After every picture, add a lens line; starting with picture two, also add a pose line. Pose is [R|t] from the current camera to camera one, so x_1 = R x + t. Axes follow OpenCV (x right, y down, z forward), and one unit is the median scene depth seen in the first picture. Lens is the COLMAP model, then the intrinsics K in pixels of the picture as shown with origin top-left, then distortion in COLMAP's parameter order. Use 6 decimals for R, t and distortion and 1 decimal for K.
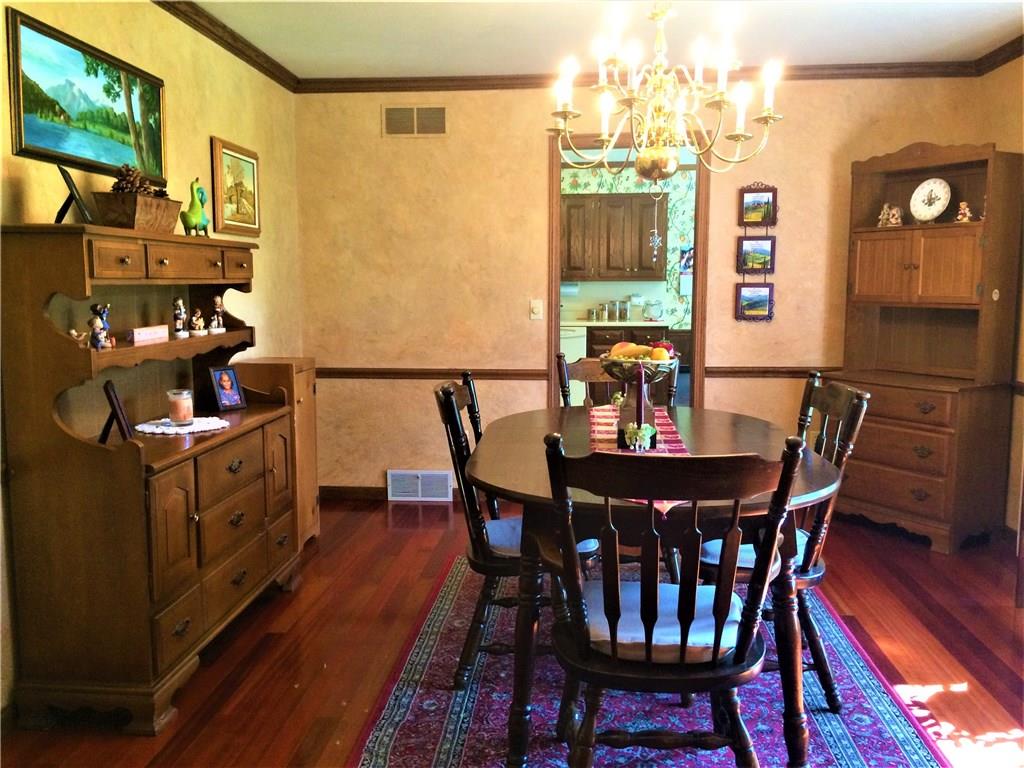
lens RADIAL K [[877.0, 0, 507.5], [0, 877.0, 384.0], [0, 0, 1]] dist [0.070288, -0.095521]
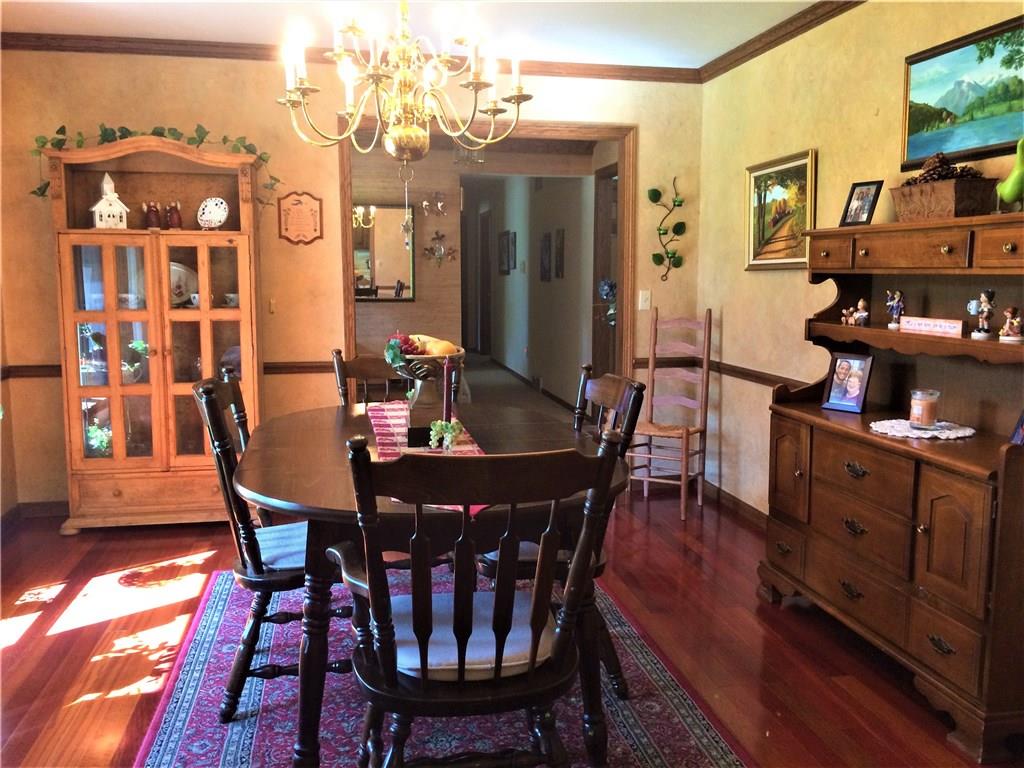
lens RADIAL K [[877.0, 0, 507.5], [0, 877.0, 384.0], [0, 0, 1]] dist [0.070288, -0.095521]
pose [[-0.960124, 0.034998, -0.277376, 0.330115], [-0.033557, 0.970535, 0.238611, -0.226134], [0.277554, 0.238404, -0.930659, 1.927615]]
